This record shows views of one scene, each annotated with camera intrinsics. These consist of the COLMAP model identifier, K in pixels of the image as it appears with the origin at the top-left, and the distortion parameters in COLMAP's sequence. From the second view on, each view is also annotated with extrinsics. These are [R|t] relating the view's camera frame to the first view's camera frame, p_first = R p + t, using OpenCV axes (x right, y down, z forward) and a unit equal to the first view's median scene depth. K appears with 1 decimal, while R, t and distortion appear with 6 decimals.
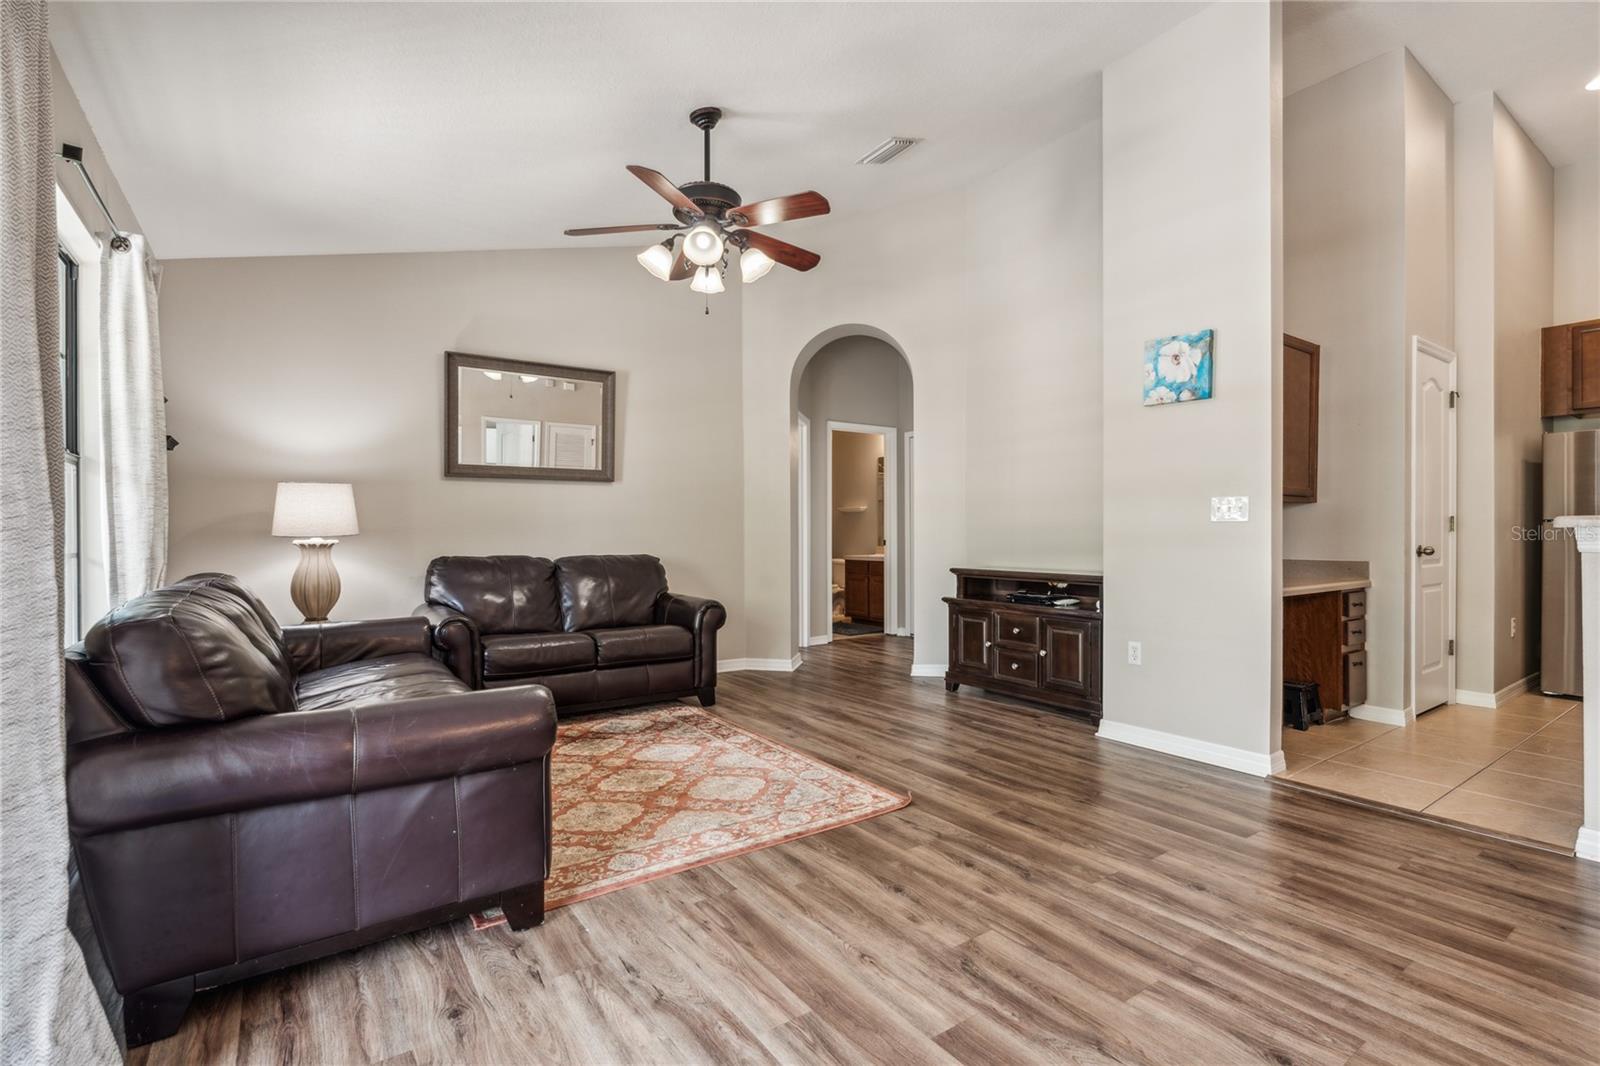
lens RADIAL K [[739.5, 0, 802.1], [0, 739.5, 536.1], [0, 0, 1]] dist [-0.000359, 0.000097]
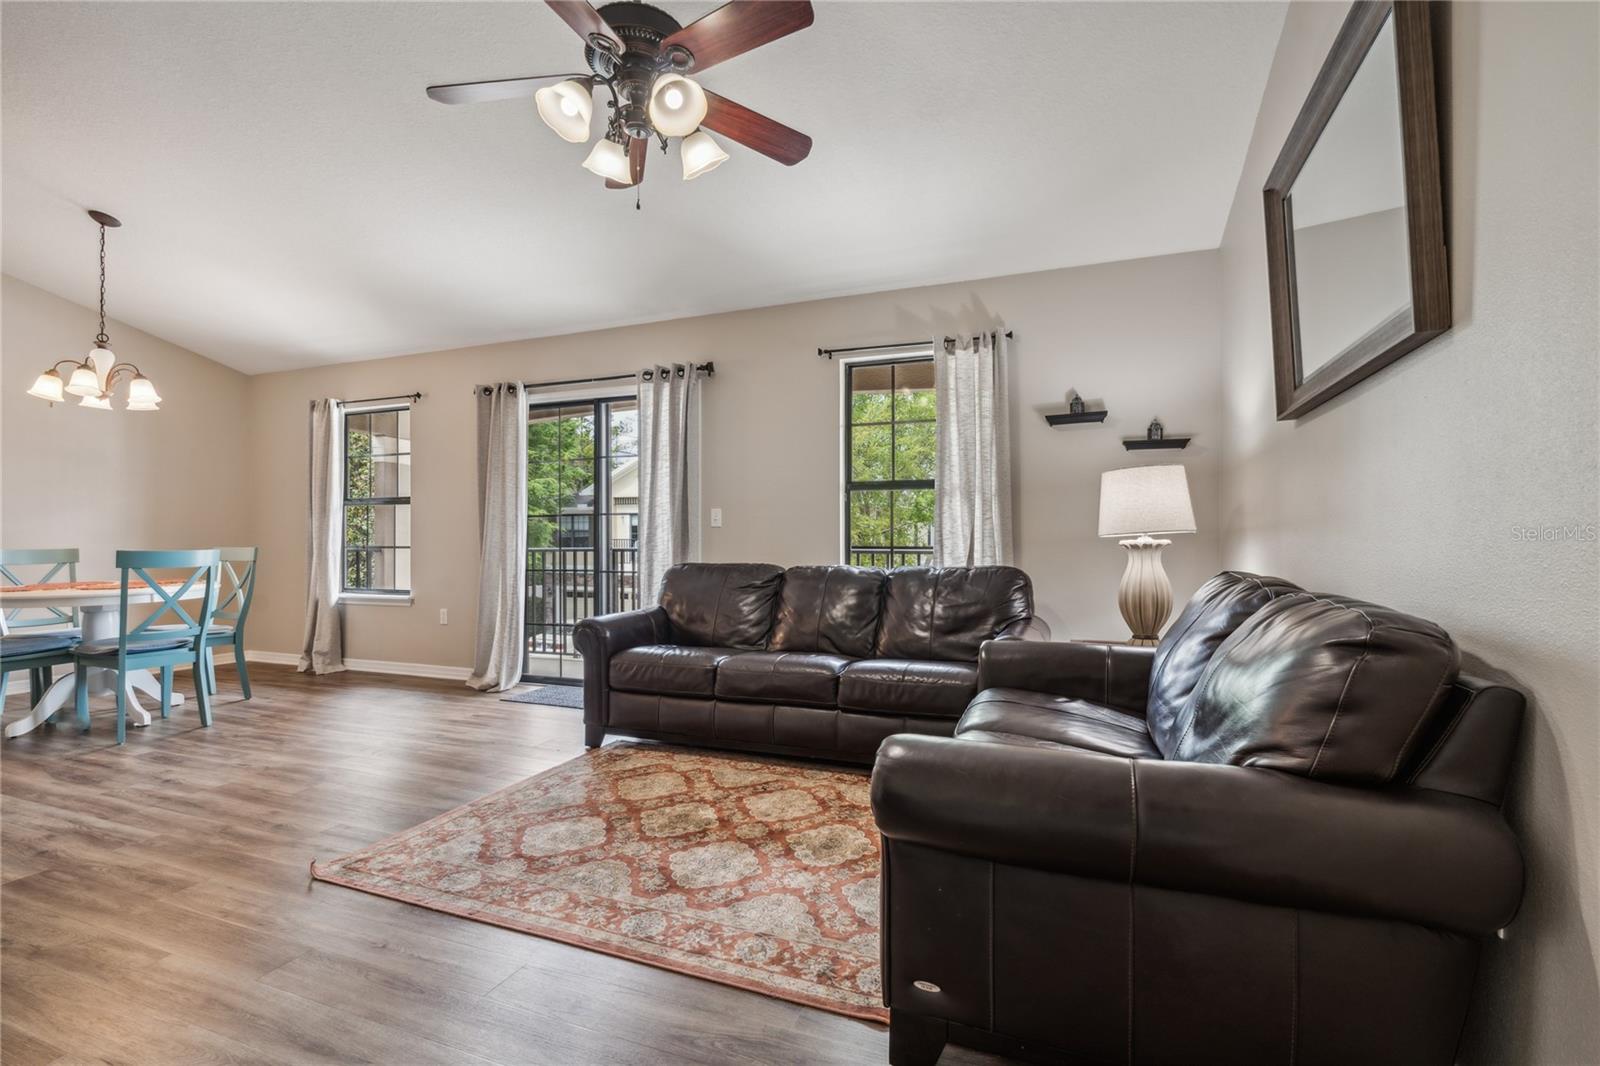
lens RADIAL K [[725.8, 0, 800.0], [0, 725.8, 533.0], [0, 0, 1]] dist [0.000164, -0.000243]
pose [[-0.837617, 0.002164, -0.546254, 0.100154], [0.003839, 0.999991, -0.001926, -0.001618], [0.546245, -0.003710, -0.837617, 1.468993]]
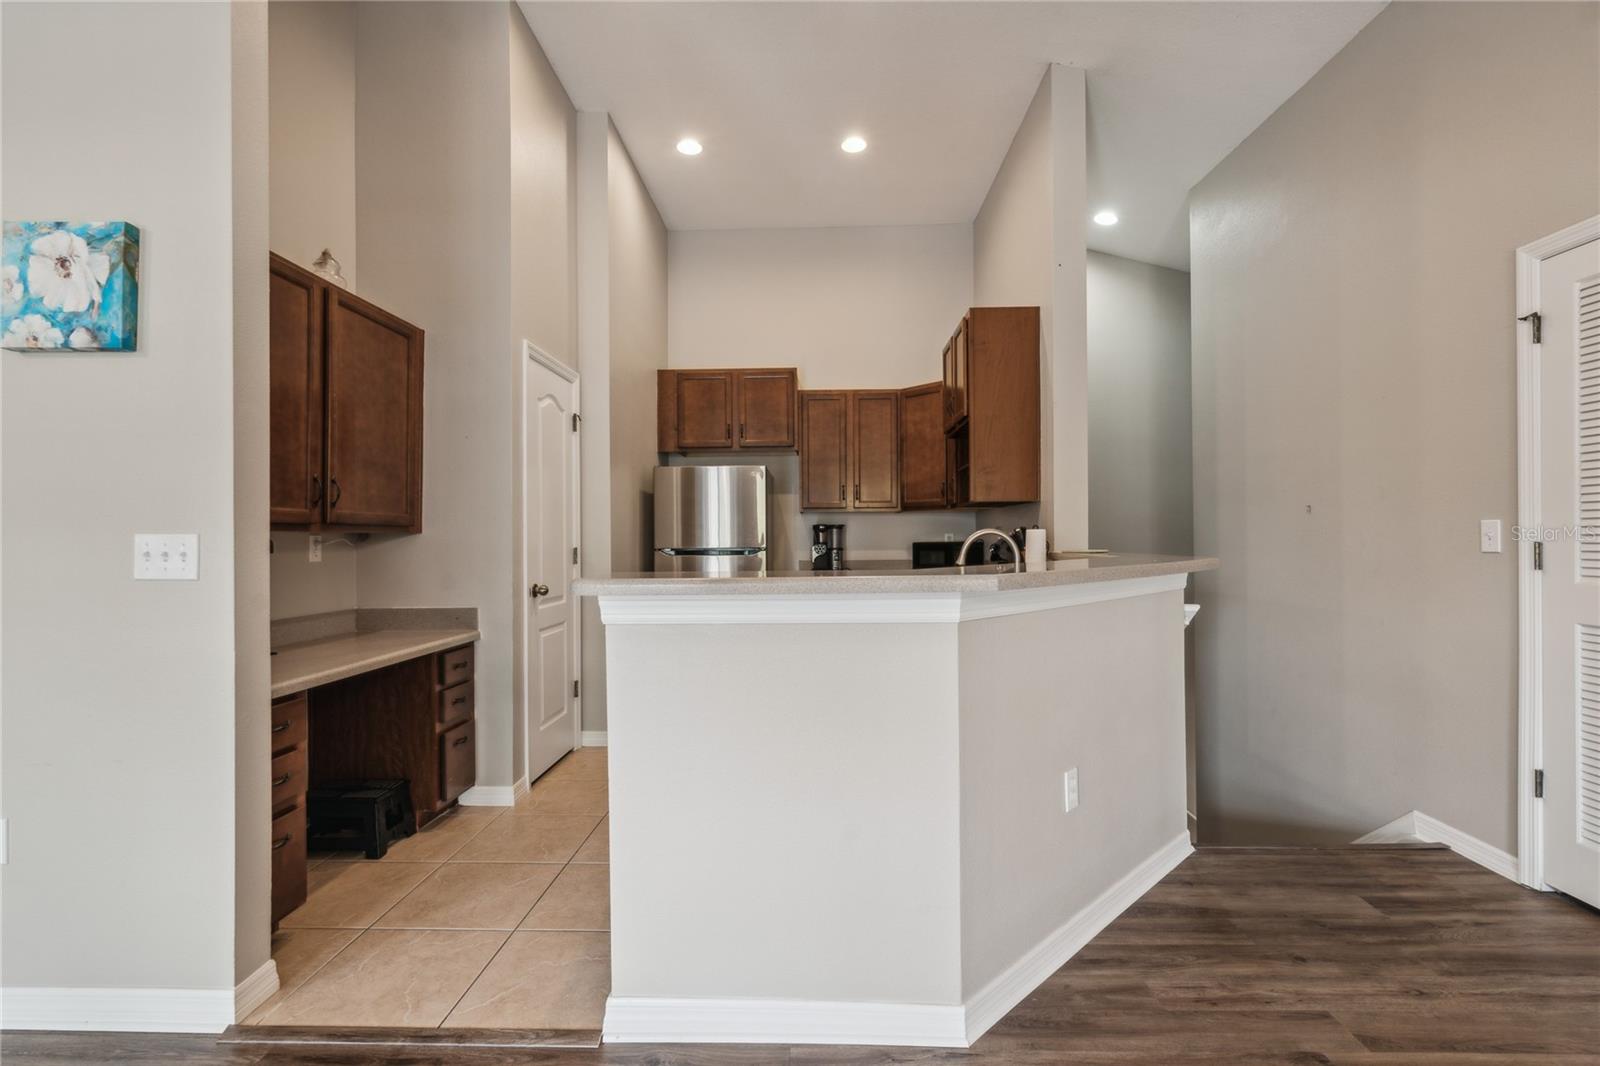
lens RADIAL K [[725.8, 0, 800.0], [0, 725.8, 533.0], [0, 0, 1]] dist [0.000164, -0.000243]
pose [[0.607729, 0.003529, 0.794136, 0.380455], [0.008938, 0.999896, -0.011284, -0.038167], [-0.794094, 0.013955, 0.607635, 0.257847]]
